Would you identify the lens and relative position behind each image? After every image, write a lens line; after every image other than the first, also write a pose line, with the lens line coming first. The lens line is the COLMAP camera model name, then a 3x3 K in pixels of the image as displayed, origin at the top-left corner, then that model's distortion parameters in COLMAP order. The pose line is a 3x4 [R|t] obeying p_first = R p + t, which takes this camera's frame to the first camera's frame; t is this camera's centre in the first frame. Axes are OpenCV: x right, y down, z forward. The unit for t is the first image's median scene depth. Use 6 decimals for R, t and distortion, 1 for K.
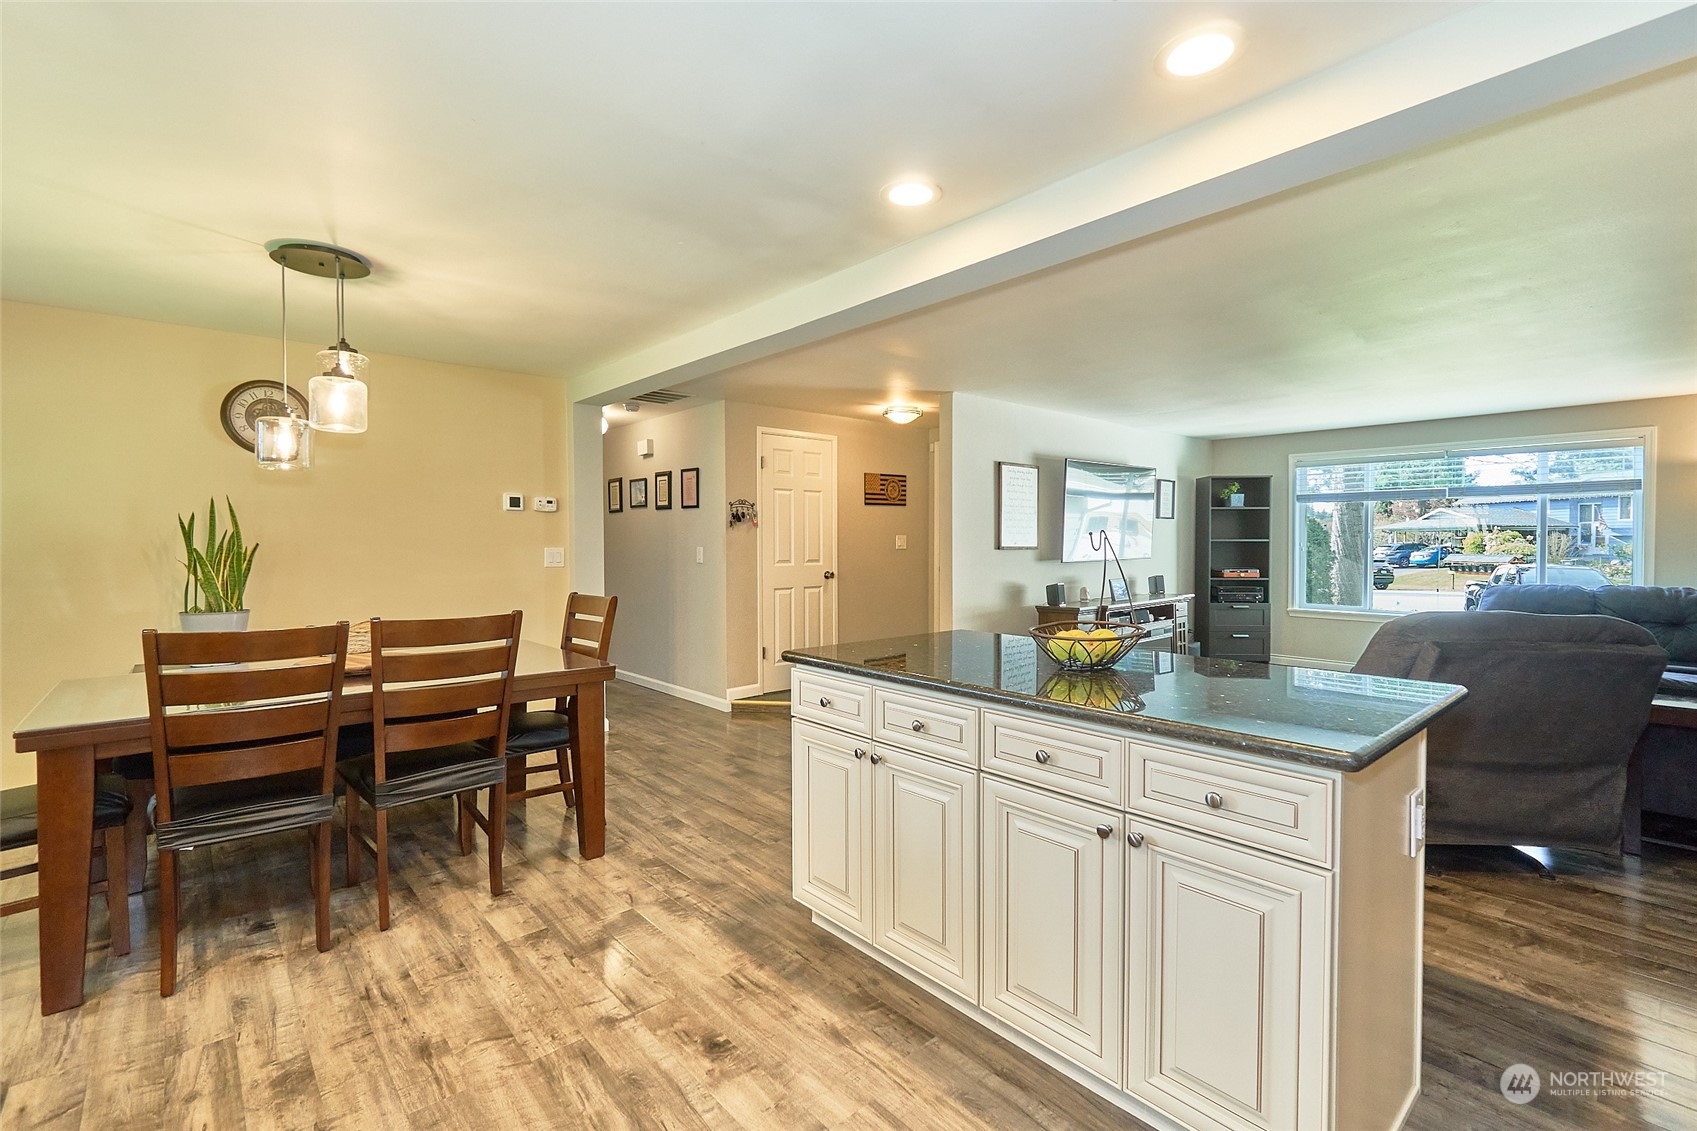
lens RADIAL K [[747.4, 0, 845.7], [0, 747.4, 555.4], [0, 0, 1]] dist [-0.000498, -0.000429]
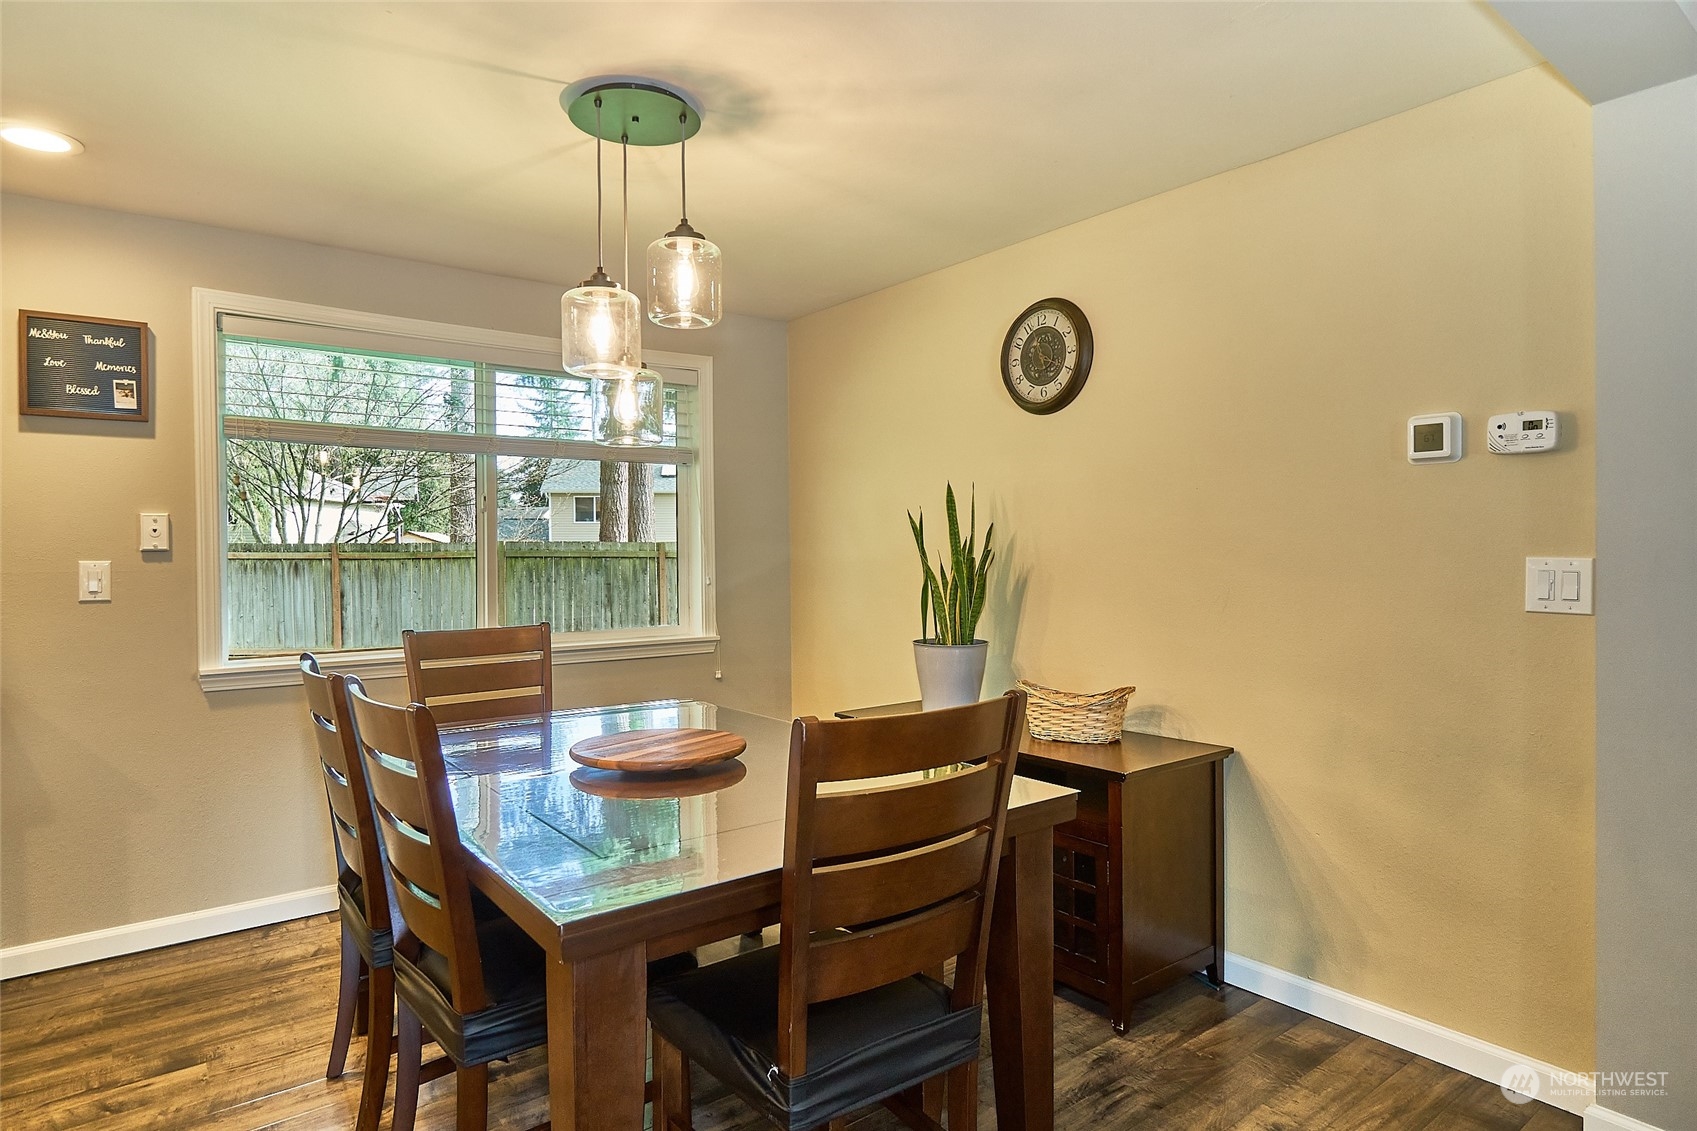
lens RADIAL K [[974.1, 0, 848.5], [0, 974.1, 565.5], [0, 0, 1]] dist [0.004322, 0.001866]
pose [[-0.070653, 0.016593, -0.997363, 0.145994], [-0.008185, 0.999818, 0.017214, -0.024081], [0.997467, 0.009379, -0.070504, 1.430101]]
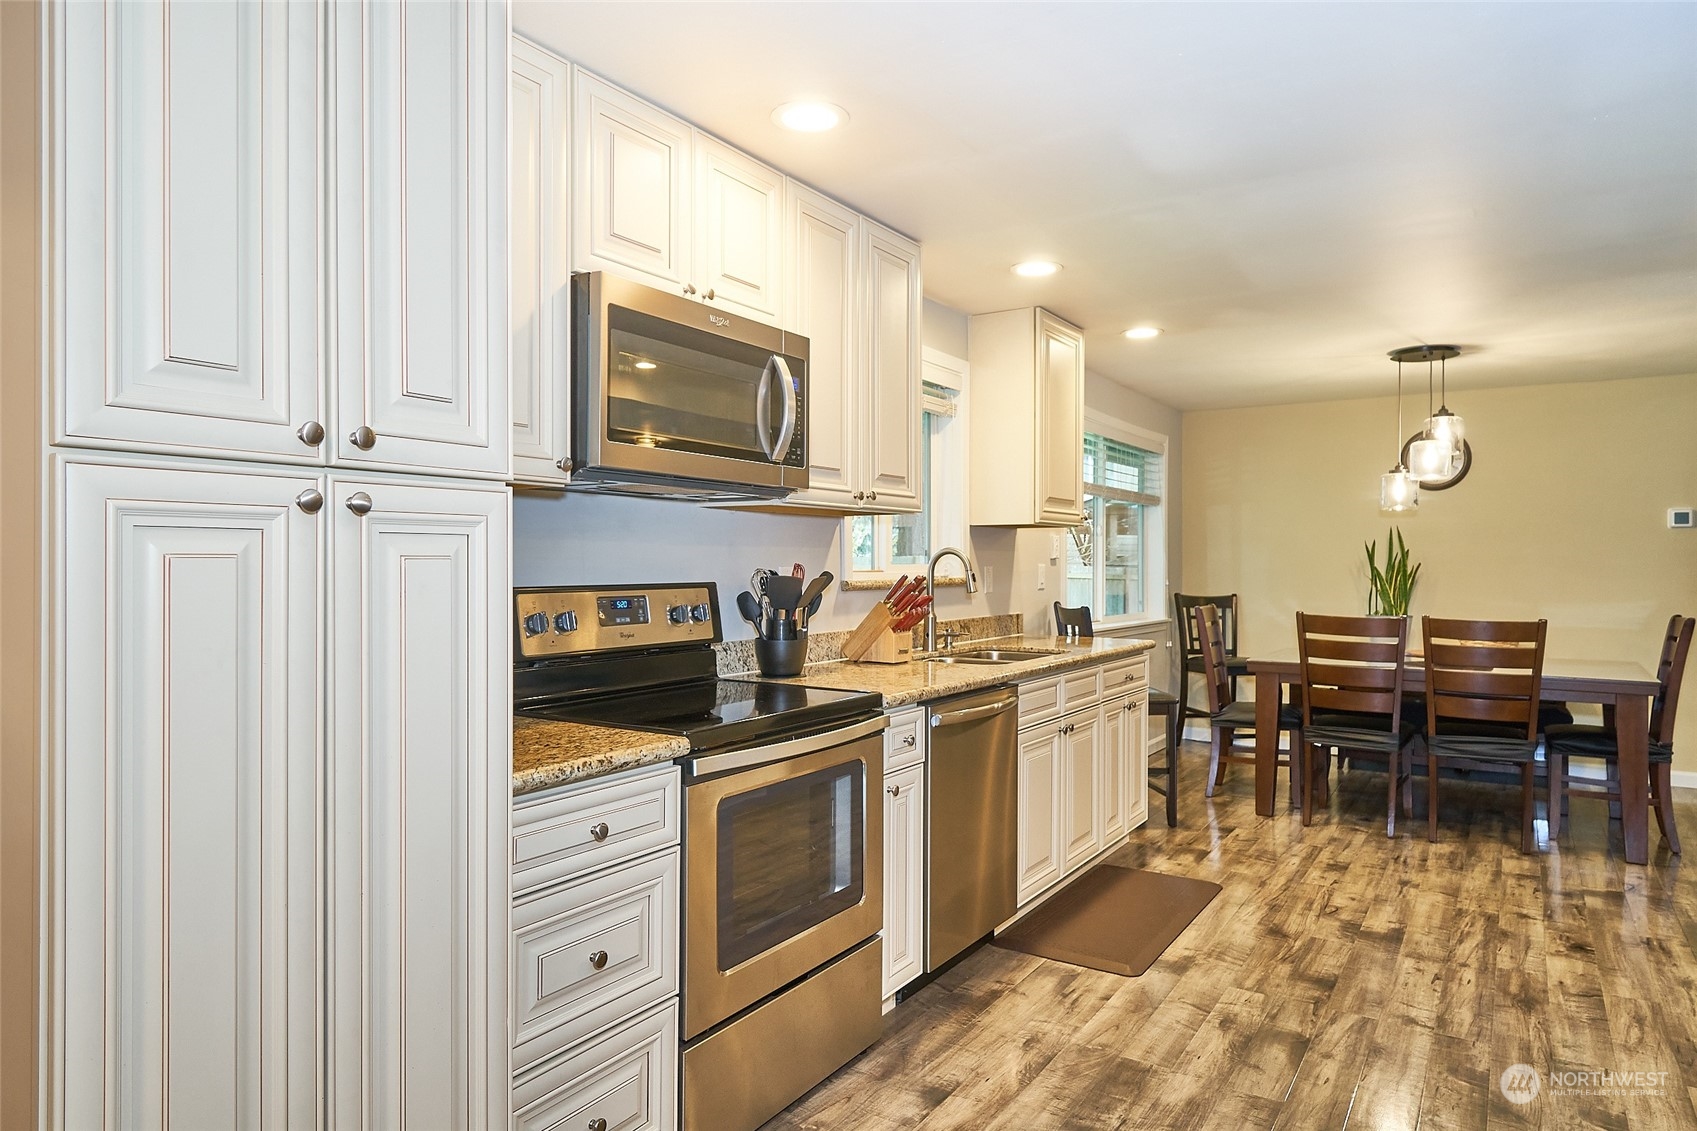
lens RADIAL K [[1017.5, 0, 848.5], [0, 1017.5, 565.5], [0, 0, 1]] dist [0.000834, 0.000022]
pose [[0.255273, 0.003727, -0.966862, 0.936581], [-0.018900, 0.999821, -0.001136, 0.011460], [0.966684, 0.018564, 0.255298, -0.540517]]
